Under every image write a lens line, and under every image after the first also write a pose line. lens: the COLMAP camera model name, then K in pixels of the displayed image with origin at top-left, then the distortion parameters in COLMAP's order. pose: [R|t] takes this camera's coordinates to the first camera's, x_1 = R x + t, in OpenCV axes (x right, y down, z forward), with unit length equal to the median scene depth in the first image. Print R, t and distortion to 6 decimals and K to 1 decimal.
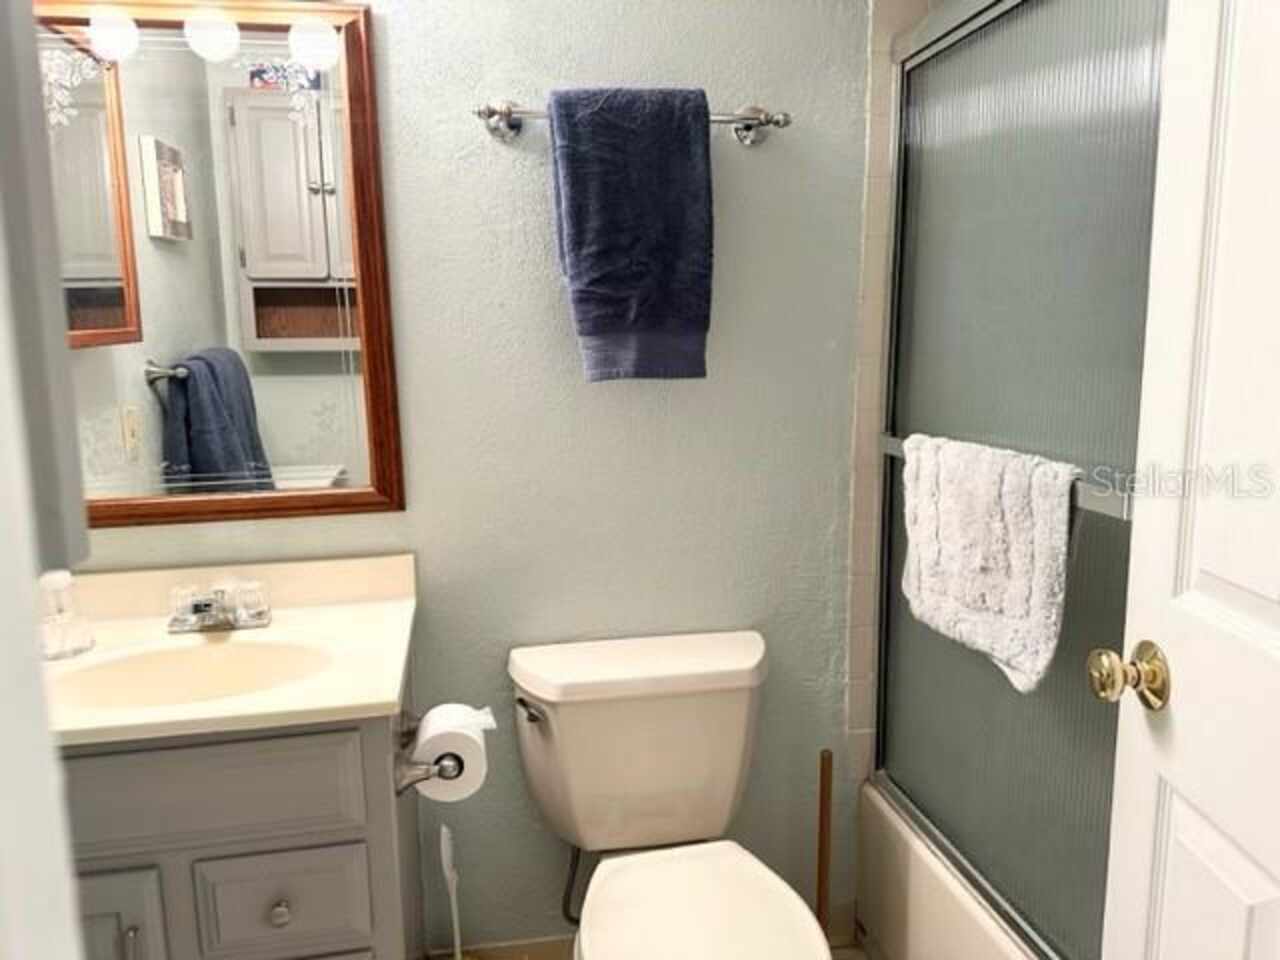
lens RADIAL K [[934.3, 0, 638.4], [0, 934.3, 478.9], [0, 0, 1]] dist [0.050999, -0.051376]
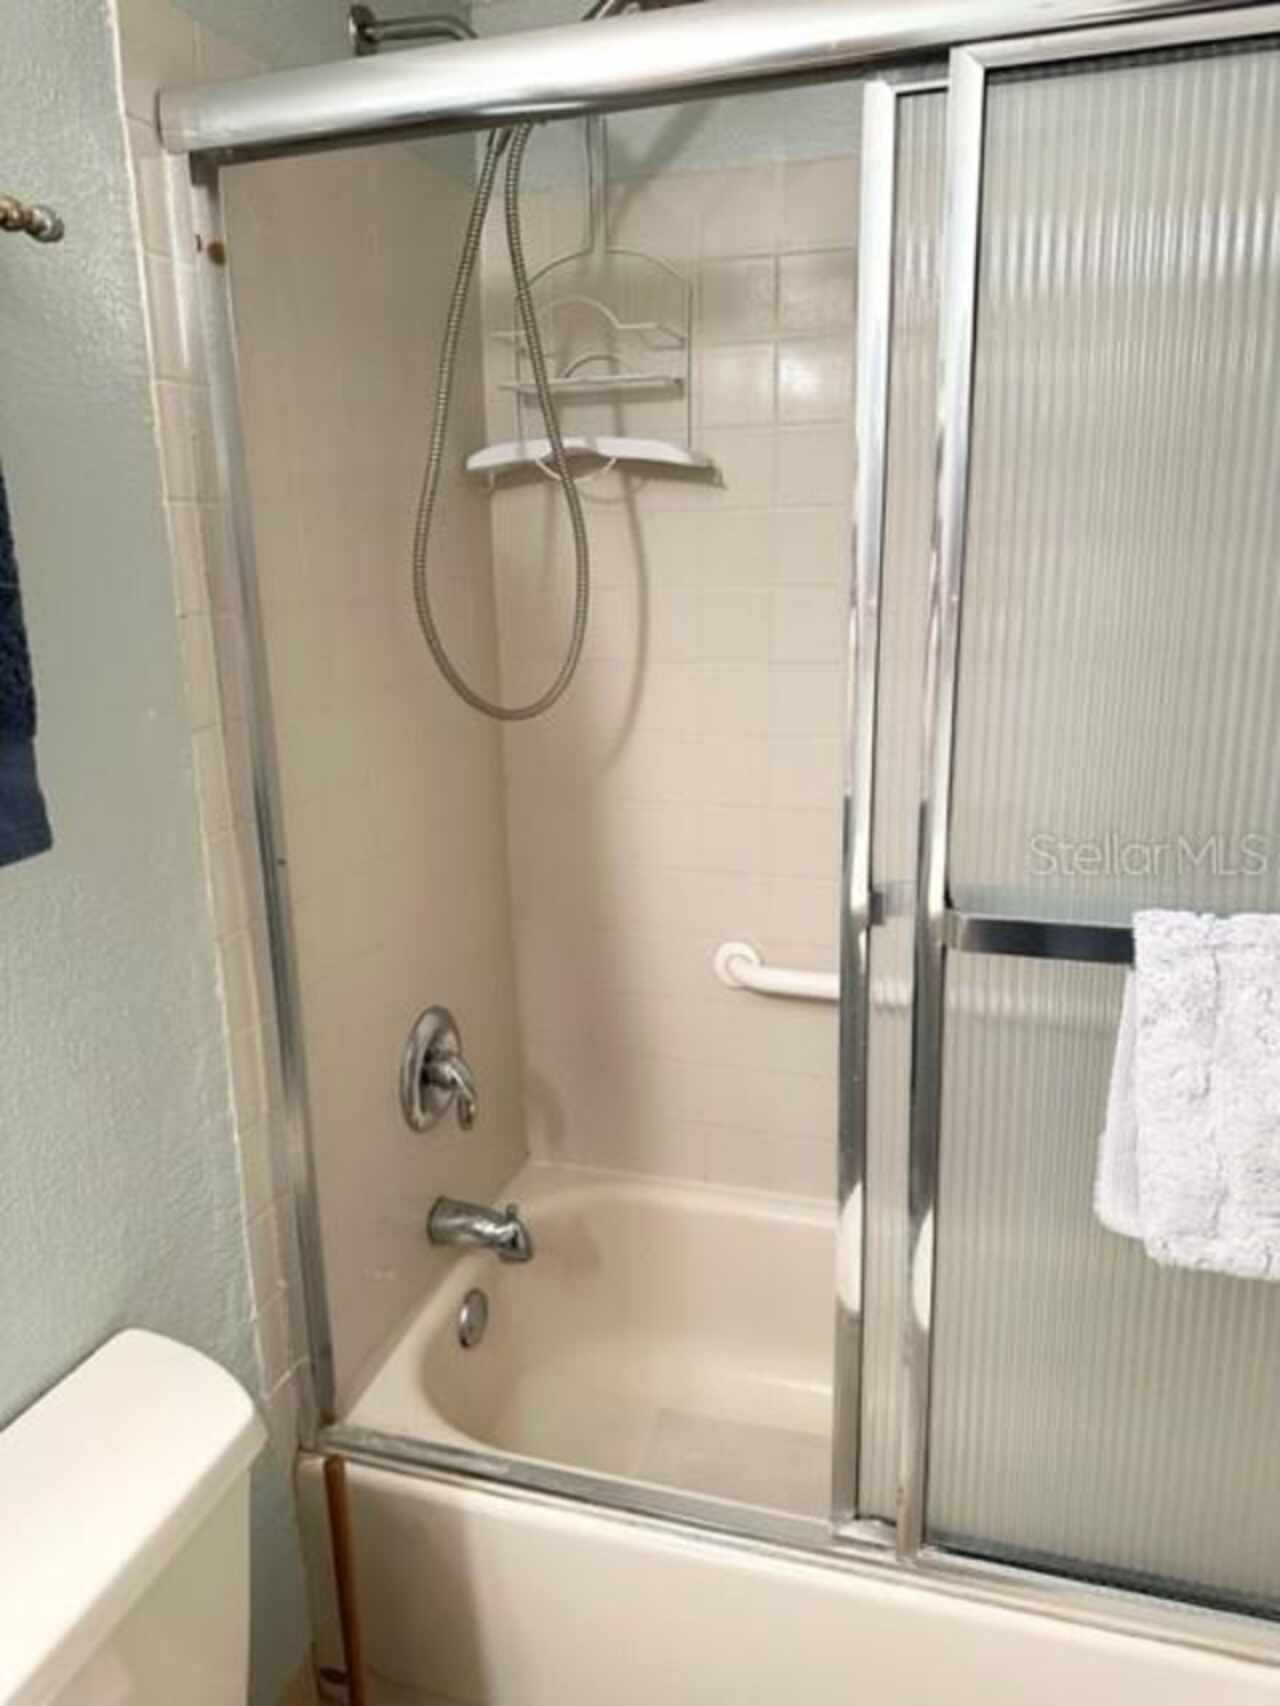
lens RADIAL K [[1245.3, 0, 639.5], [0, 1245.3, 854.1], [0, 0, 1]] dist [0.050999, -0.051376]
pose [[0.465976, -0.218045, 0.857509, -0.249996], [0.156009, 0.974223, 0.162946, -0.136137], [-0.870935, 0.057850, 0.487982, 0.443381]]
